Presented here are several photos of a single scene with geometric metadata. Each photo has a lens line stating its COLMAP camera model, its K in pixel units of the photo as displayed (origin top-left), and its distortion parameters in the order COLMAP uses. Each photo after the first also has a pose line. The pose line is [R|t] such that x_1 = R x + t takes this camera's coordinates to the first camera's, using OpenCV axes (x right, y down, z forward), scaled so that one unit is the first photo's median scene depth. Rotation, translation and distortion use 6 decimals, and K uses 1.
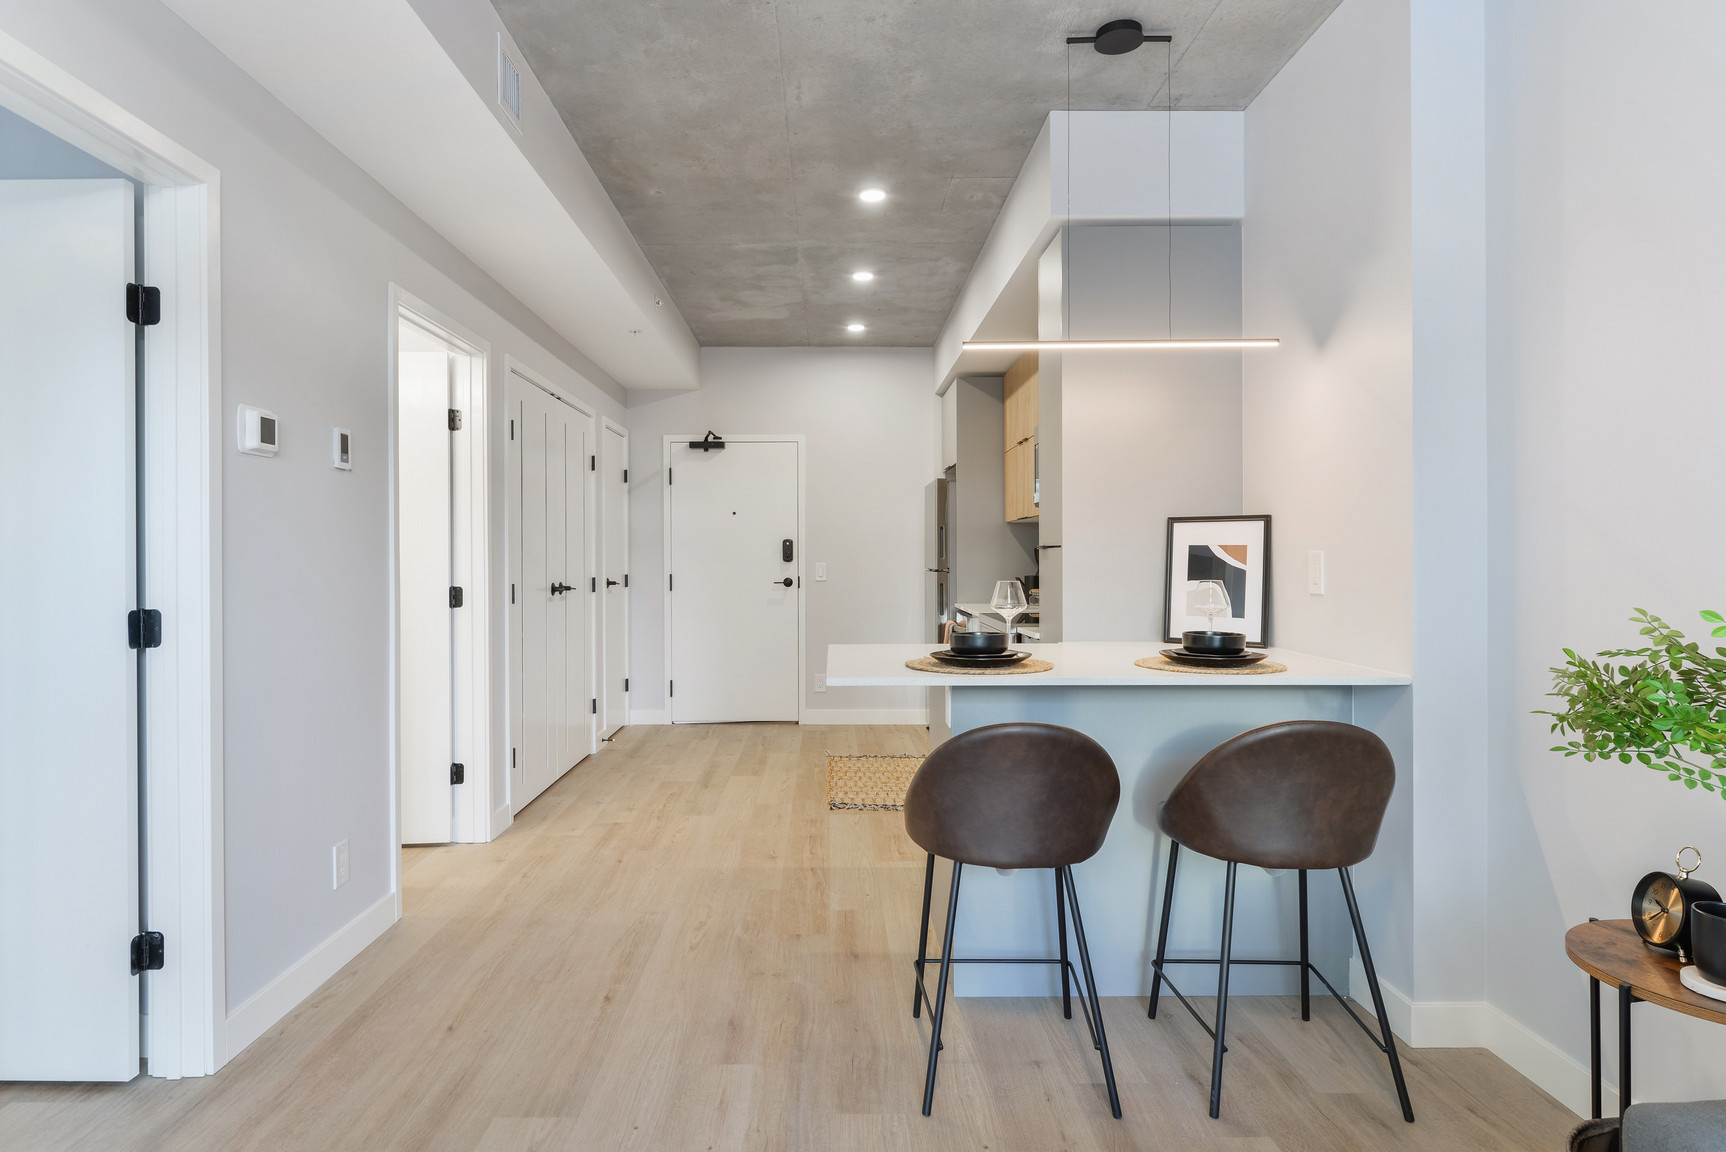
lens RADIAL K [[967.8, 0, 828.2], [0, 967.8, 561.0], [0, 0, 1]] dist [0.005040, -0.001541]
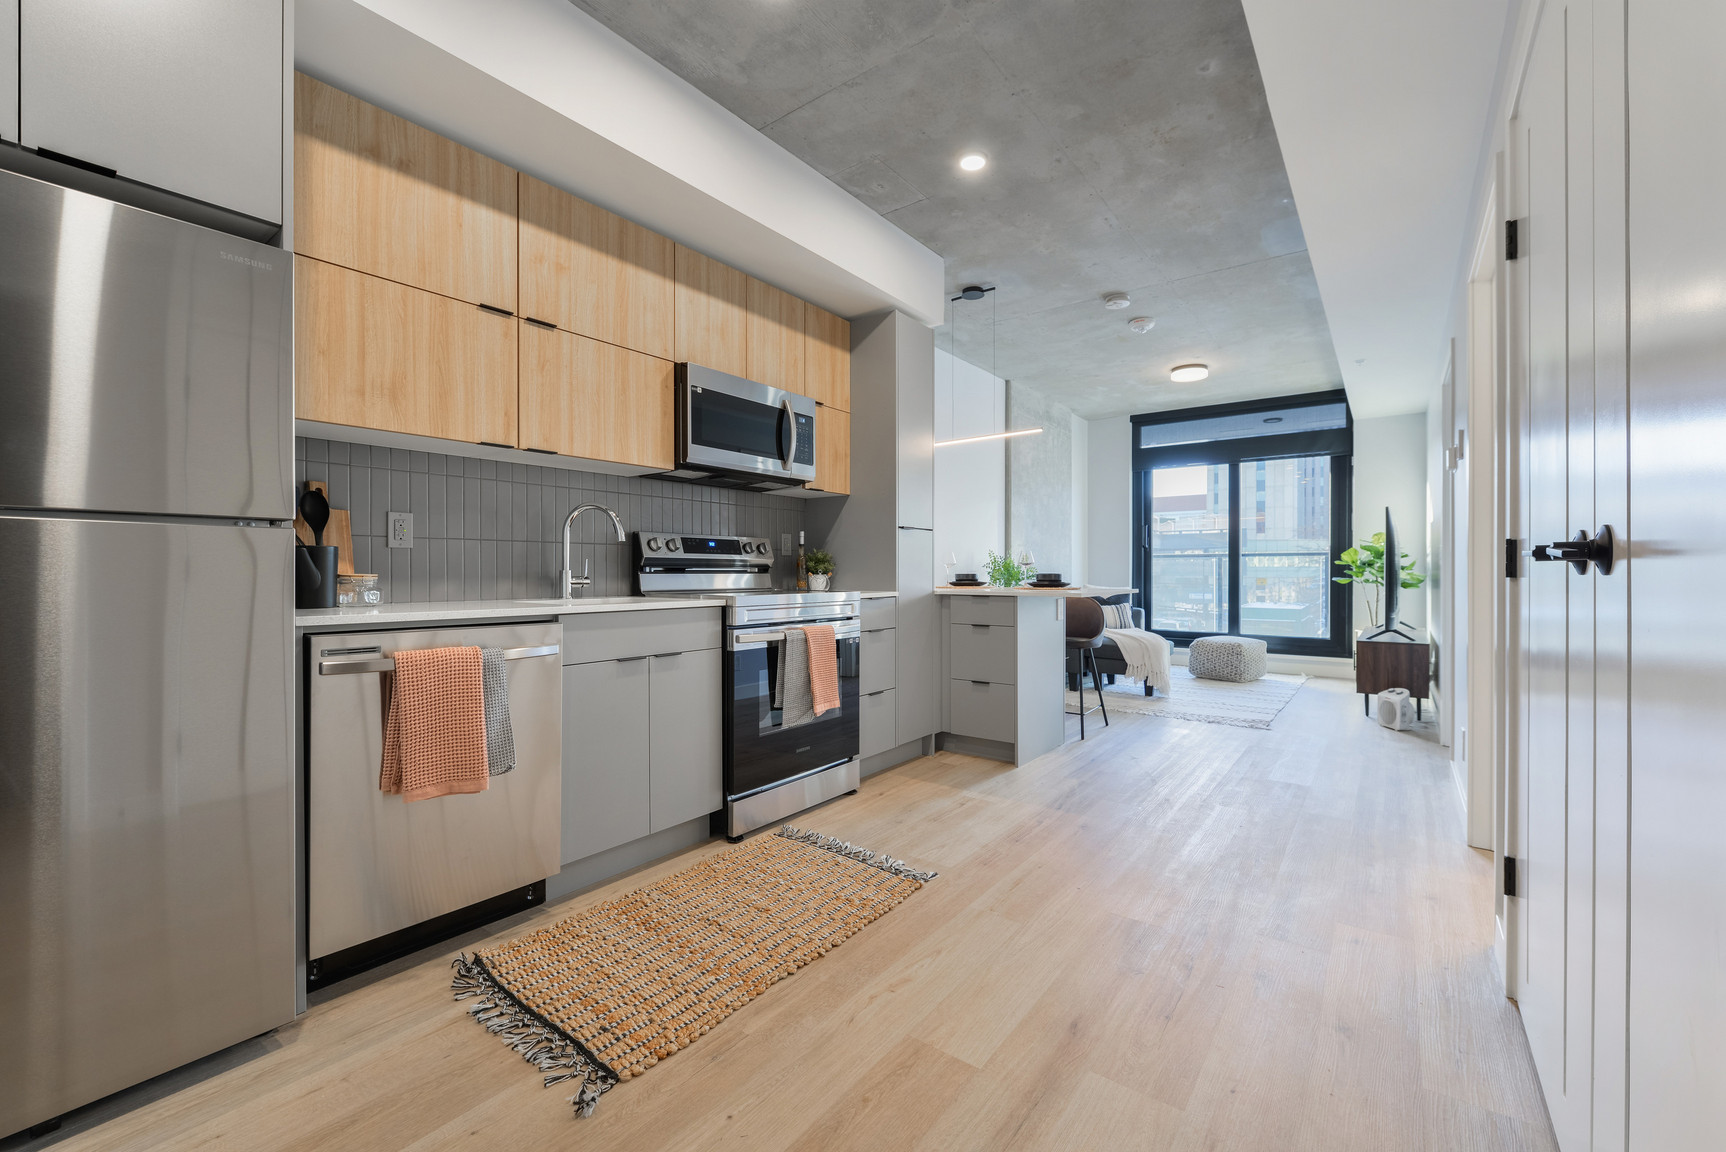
lens RADIAL K [[696.2, 0, 877.4], [0, 696.2, 573.1], [0, 0, 1]] dist [-0.000269, -0.000279]
pose [[-0.803472, 0.002801, 0.595336, -0.333020], [0.006338, 0.999973, 0.003848, 0.046199], [-0.595309, 0.006865, -0.803468, 1.808836]]
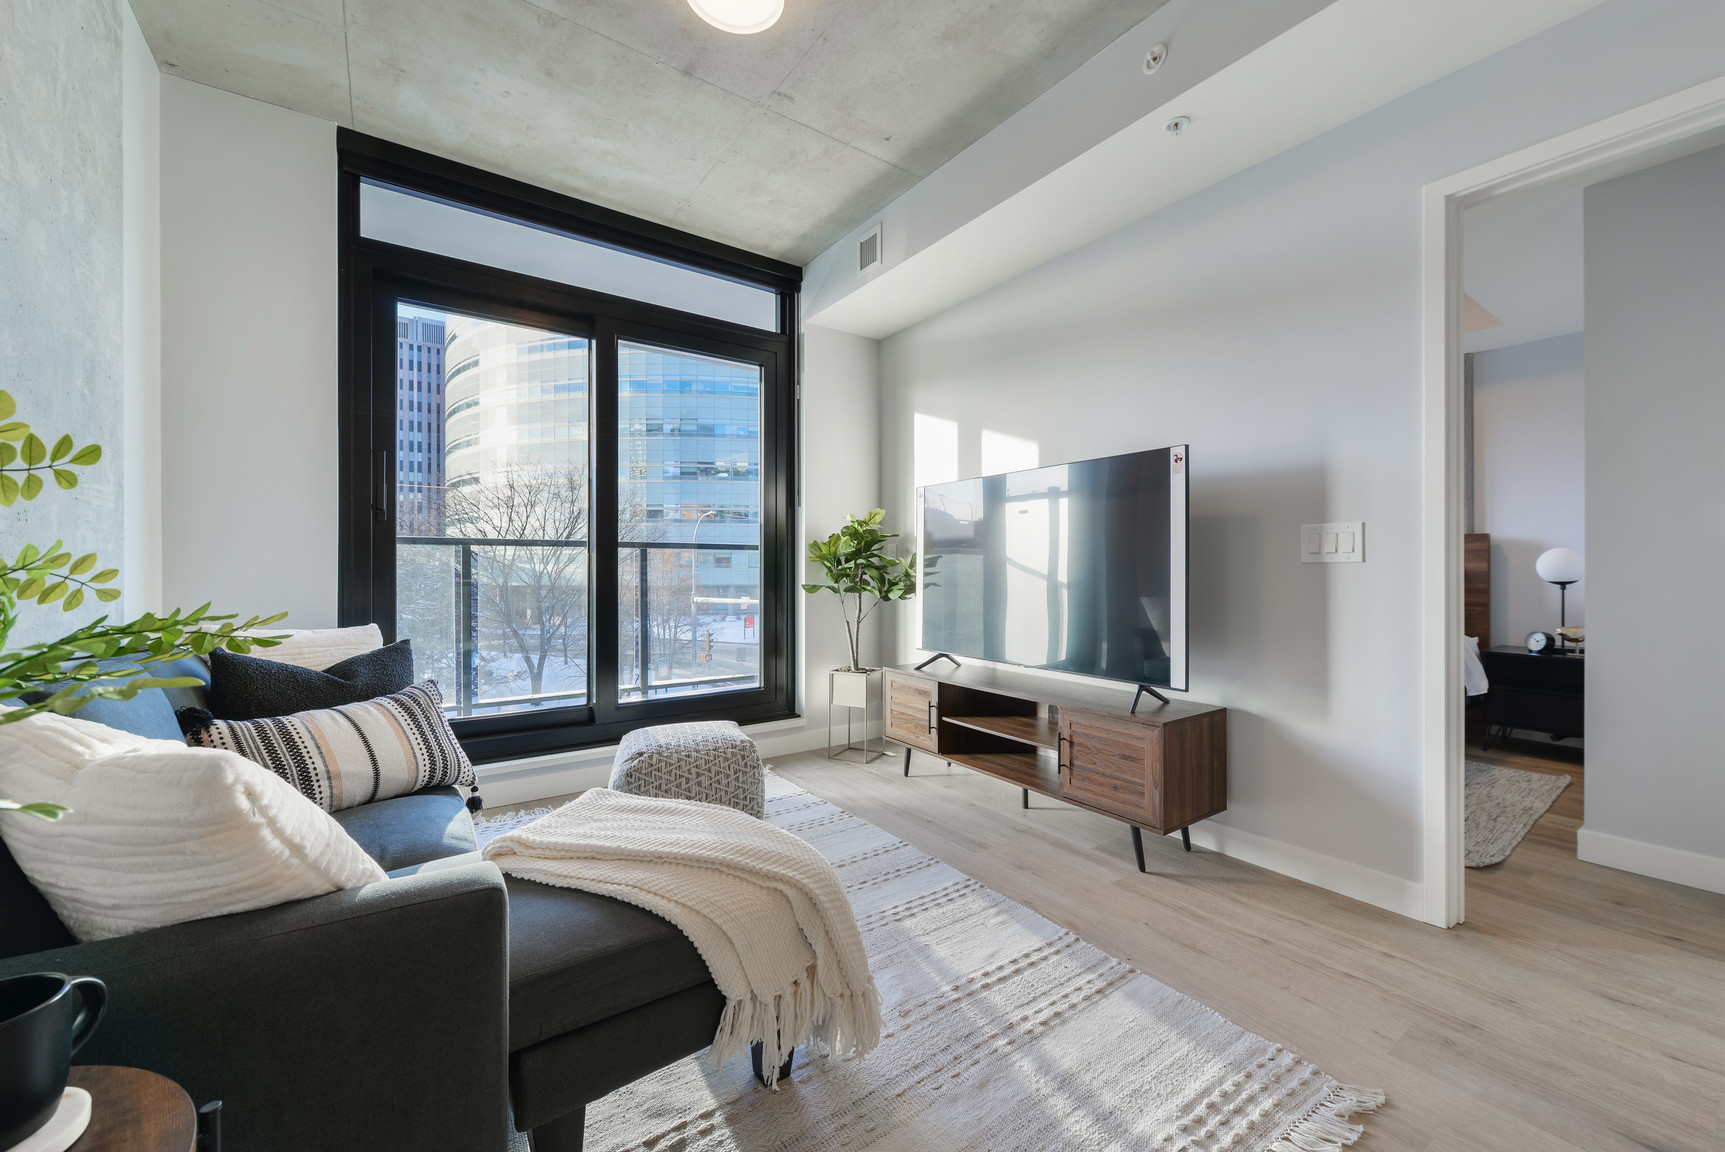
lens RADIAL K [[674.0, 0, 877.1], [0, 674.0, 569.9], [0, 0, 1]] dist [0.003295, 0.000094]
pose [[-0.806667, 0.004700, -0.590988, 0.270427], [0.002004, 0.999984, 0.005218, 0.046295], [0.591003, 0.003025, -0.806664, 0.554590]]
